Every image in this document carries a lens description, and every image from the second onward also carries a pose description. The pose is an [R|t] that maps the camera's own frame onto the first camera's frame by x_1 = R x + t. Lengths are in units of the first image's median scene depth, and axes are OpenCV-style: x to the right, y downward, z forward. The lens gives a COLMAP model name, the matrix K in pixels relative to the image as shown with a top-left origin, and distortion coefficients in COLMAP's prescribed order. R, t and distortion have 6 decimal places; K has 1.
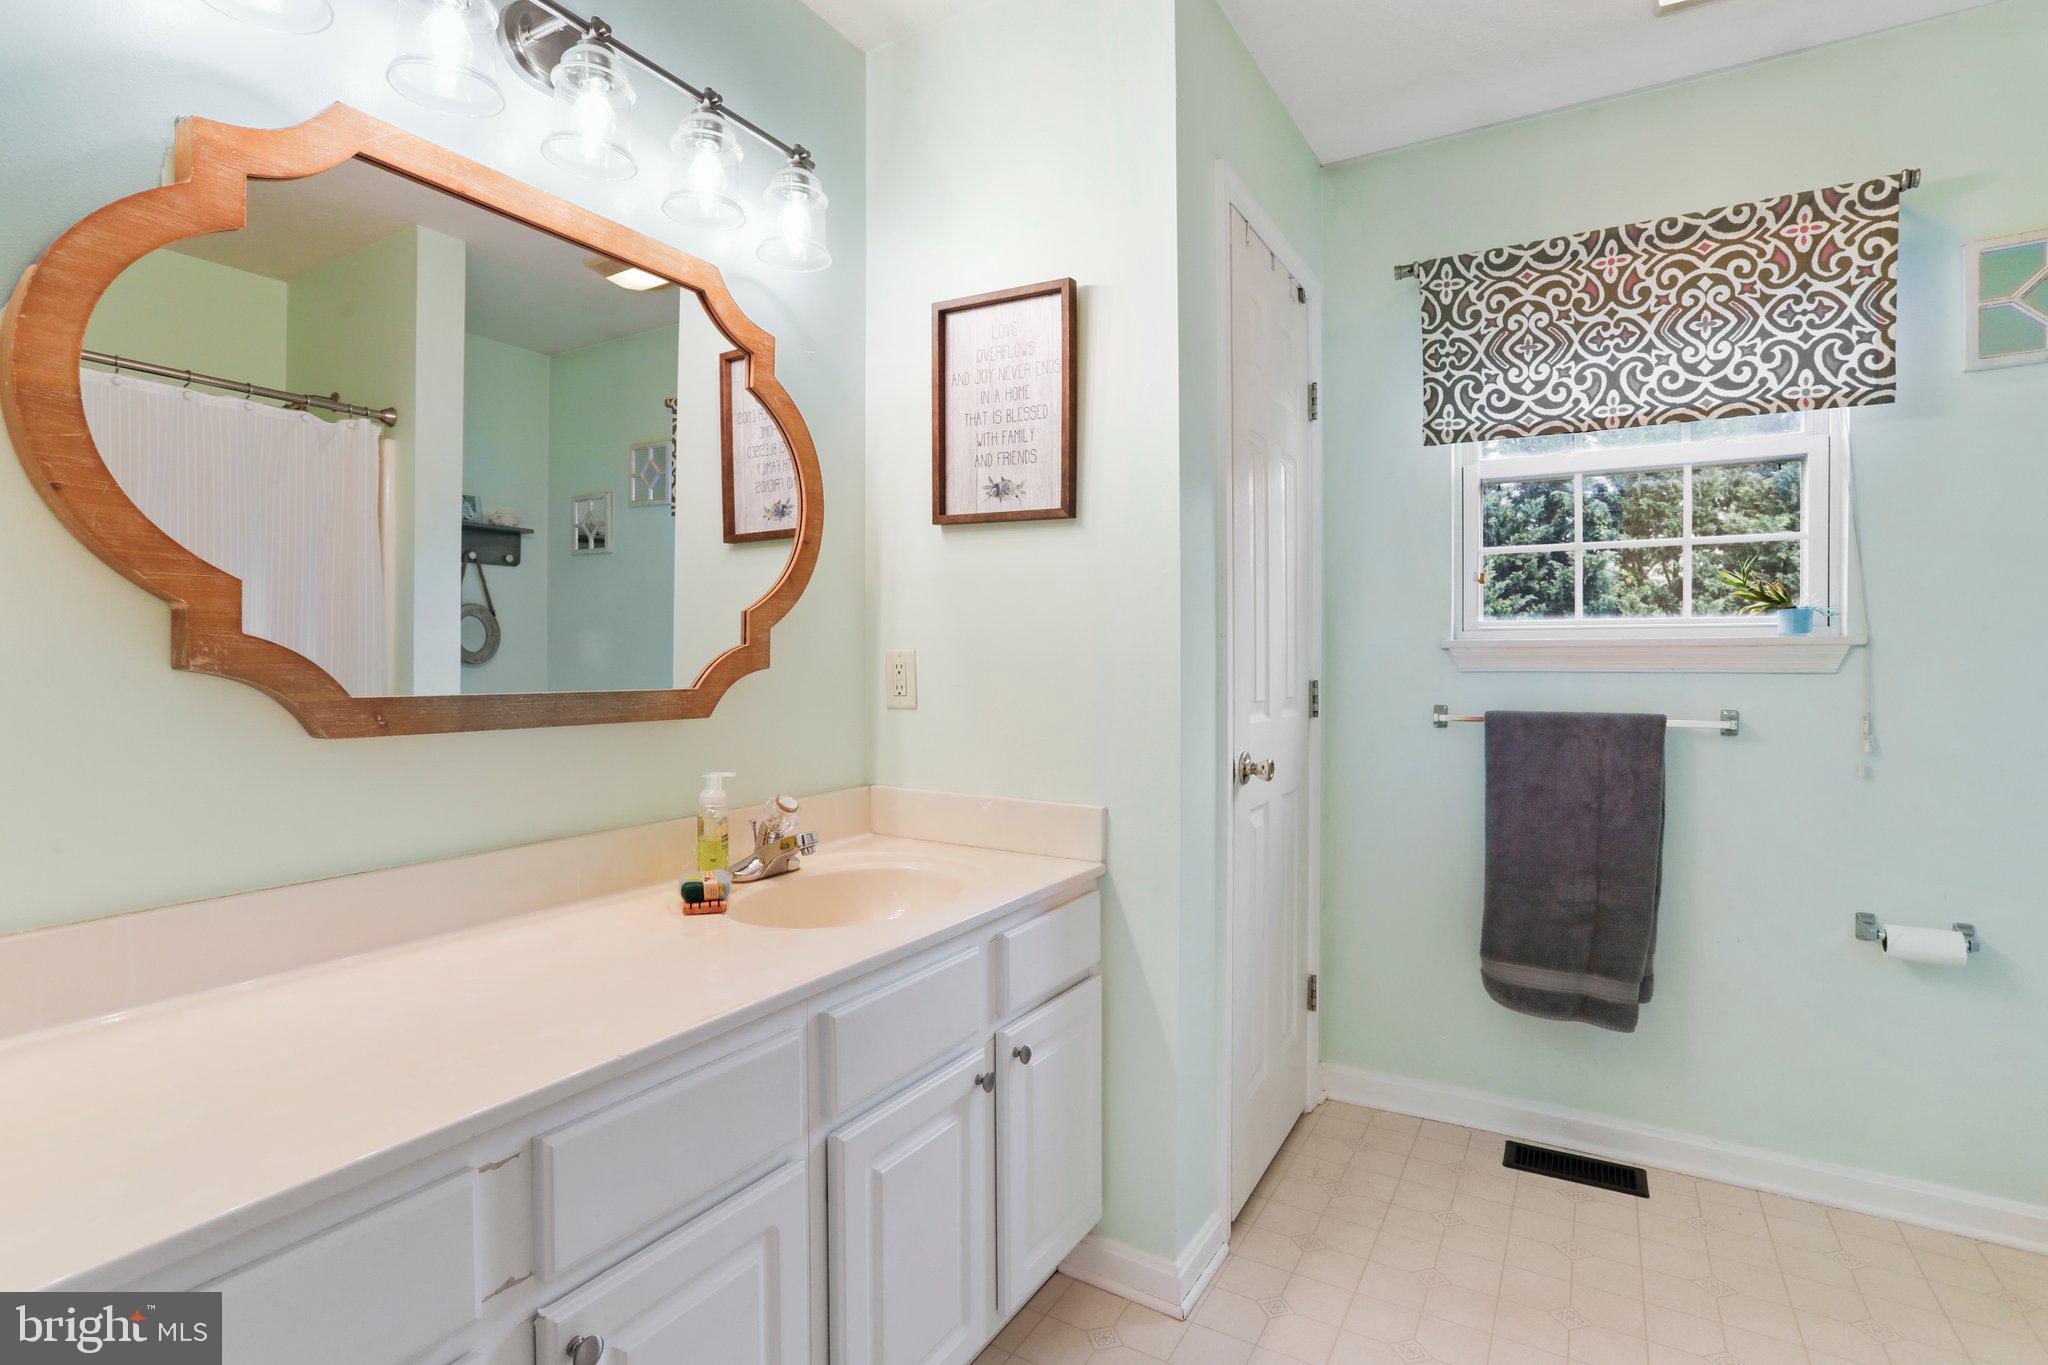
lens RADIAL K [[1007.1, 0, 1024.0], [0, 1007.1, 668.8], [0, 0, 1]] dist [-0.036693, 0.015503]
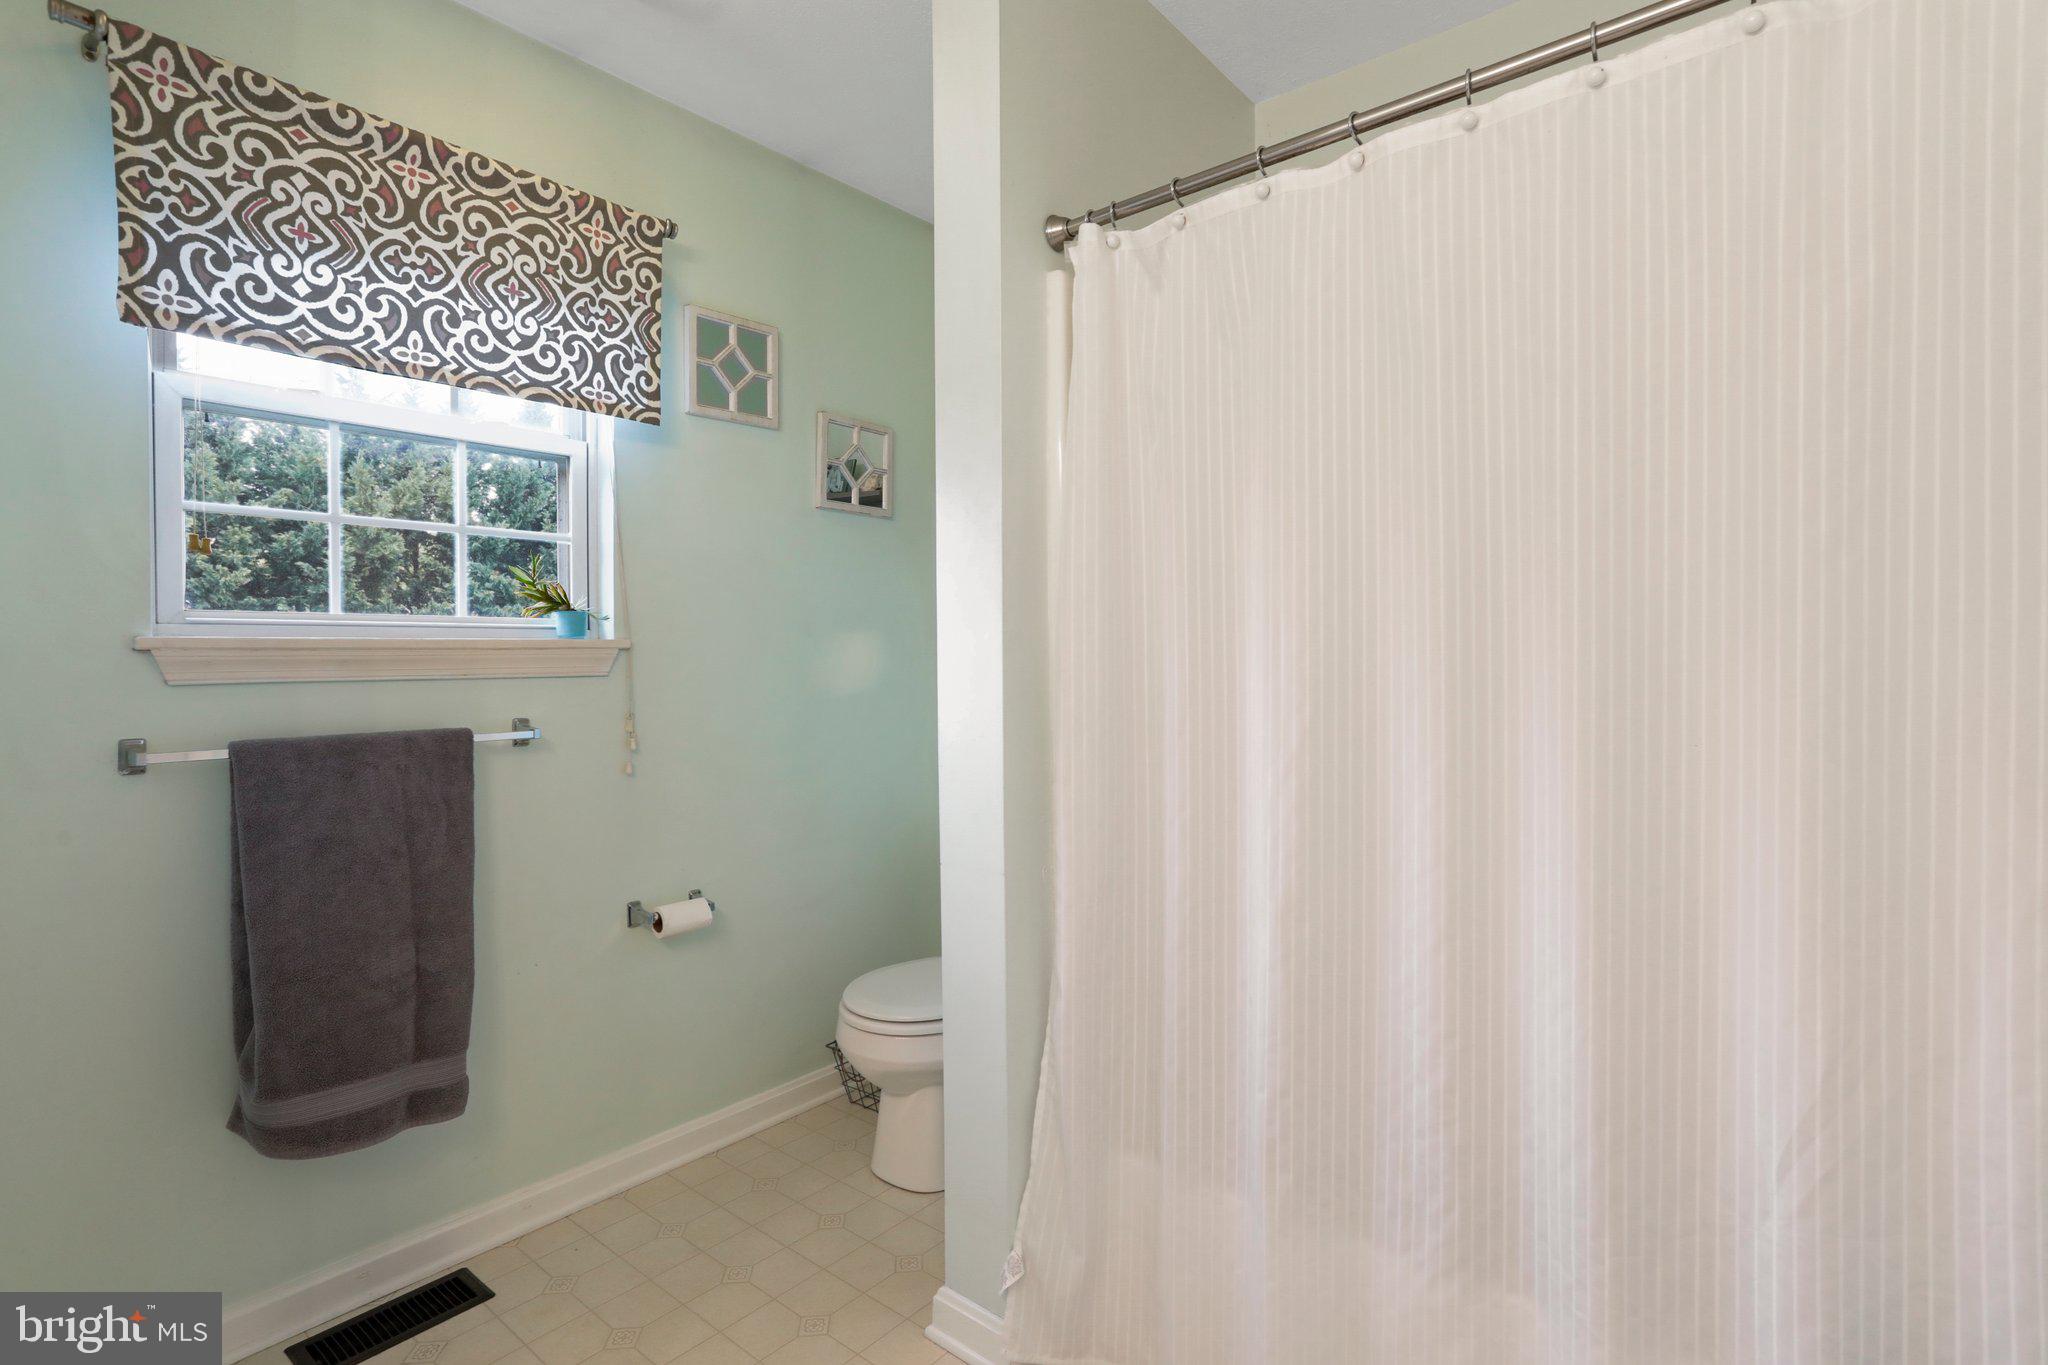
lens RADIAL K [[1007.1, 0, 1039.2], [0, 1007.1, 660.2], [0, 0, 1]] dist [-0.036693, 0.015503]
pose [[0.120163, -0.004428, 0.992744, -0.149241], [0.019650, 0.999805, 0.002081, -0.004335], [-0.992560, 0.019257, 0.120226, 0.404193]]
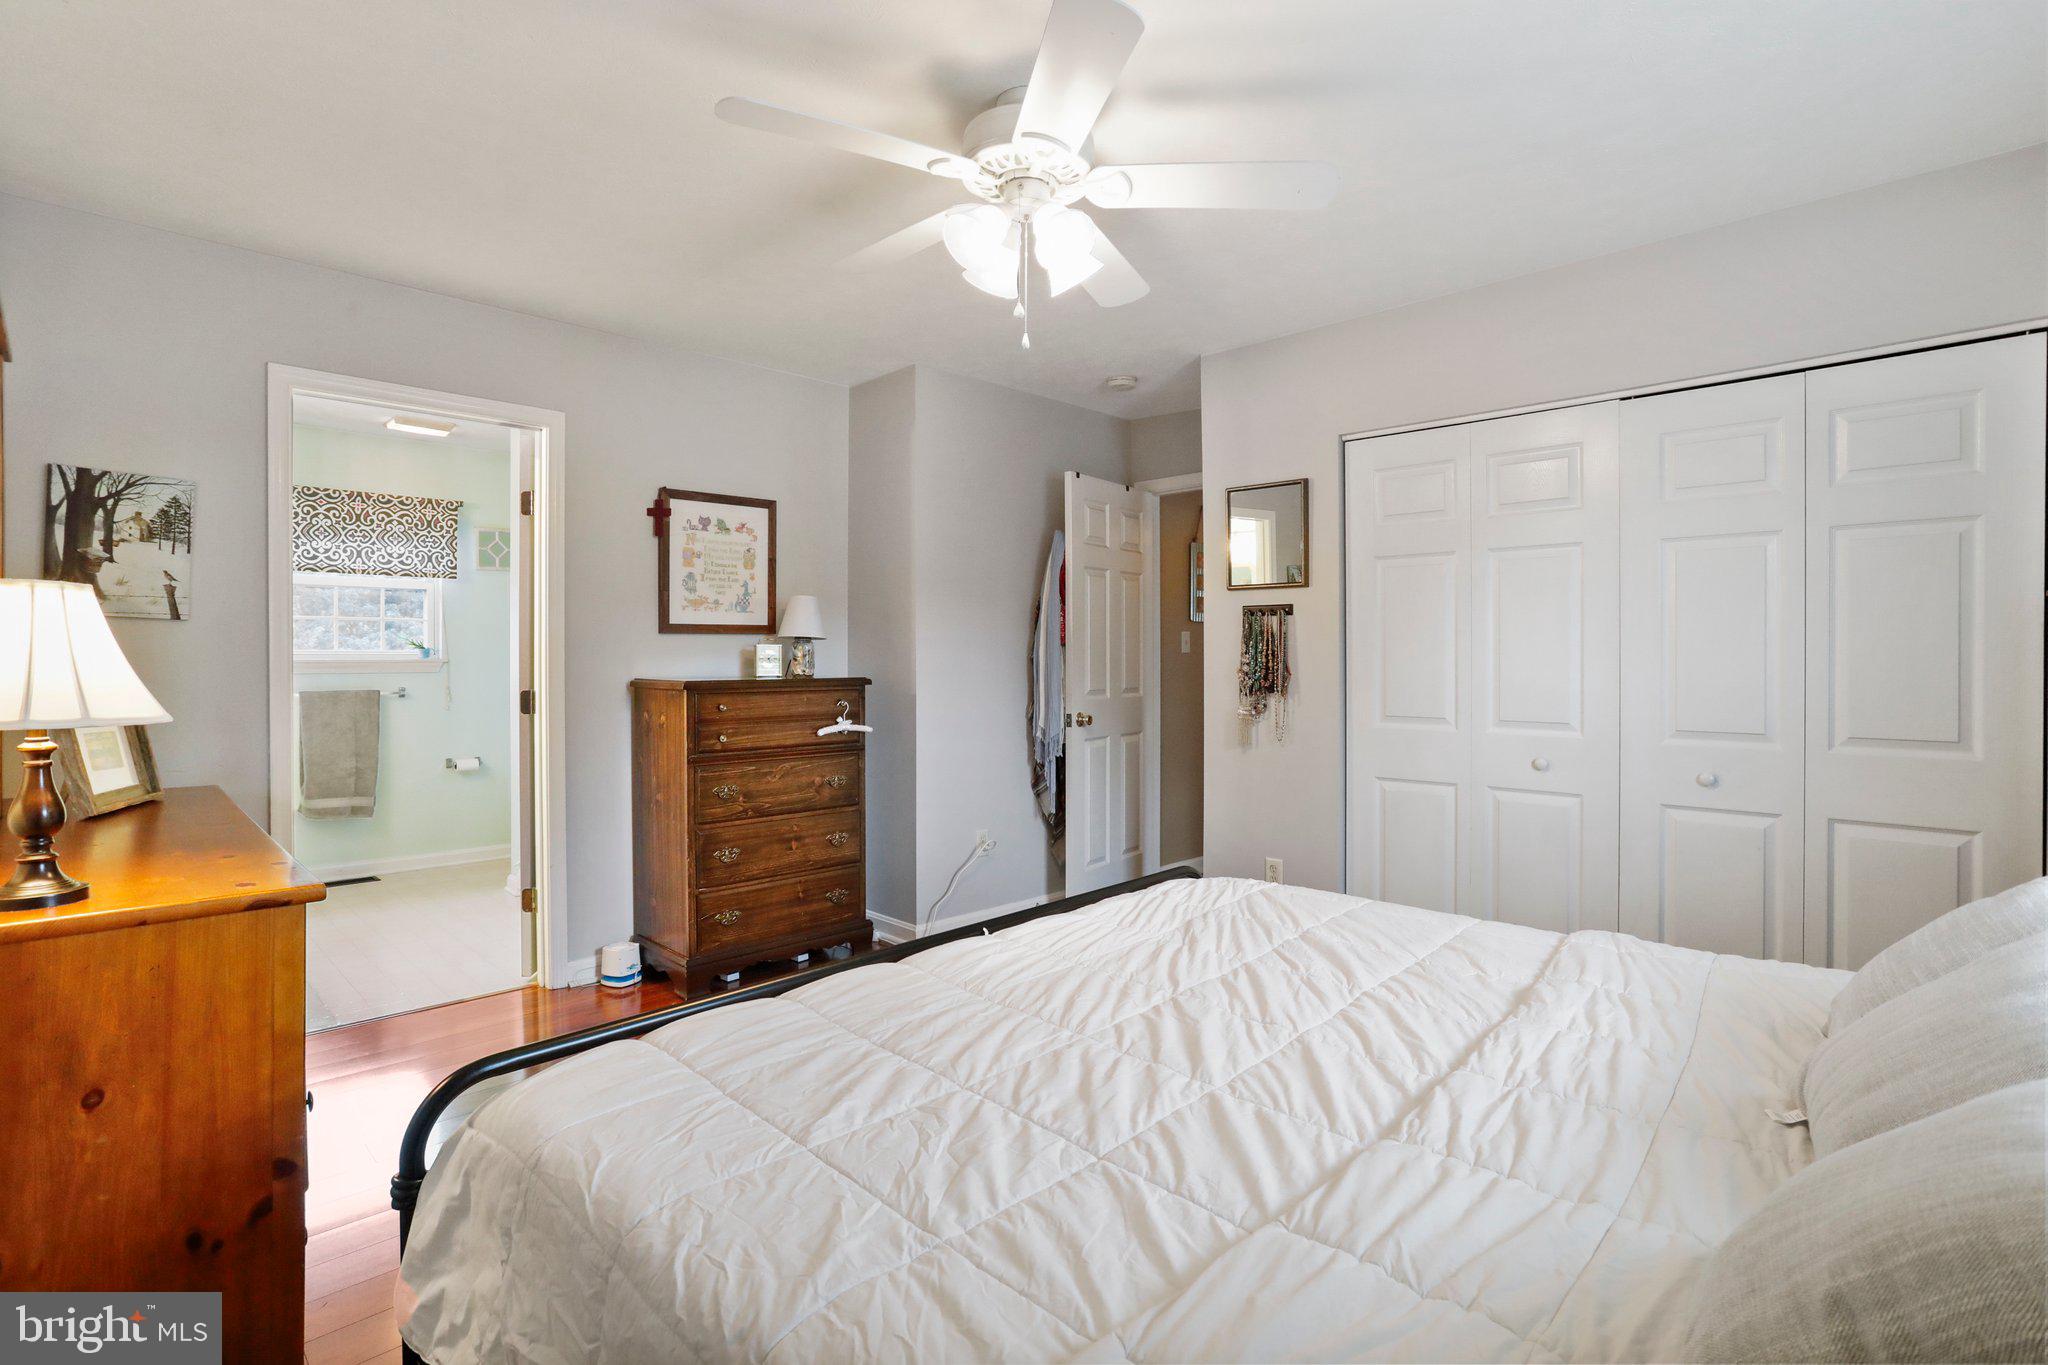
lens RADIAL K [[1007.1, 0, 1018.9], [0, 1007.1, 668.3], [0, 0, 1]] dist [-0.036693, 0.015503]
pose [[0.251518, -0.009770, 0.967803, -1.368599], [0.009073, 0.999929, 0.007737, -0.013308], [-0.967810, 0.006835, 0.251589, -1.185916]]
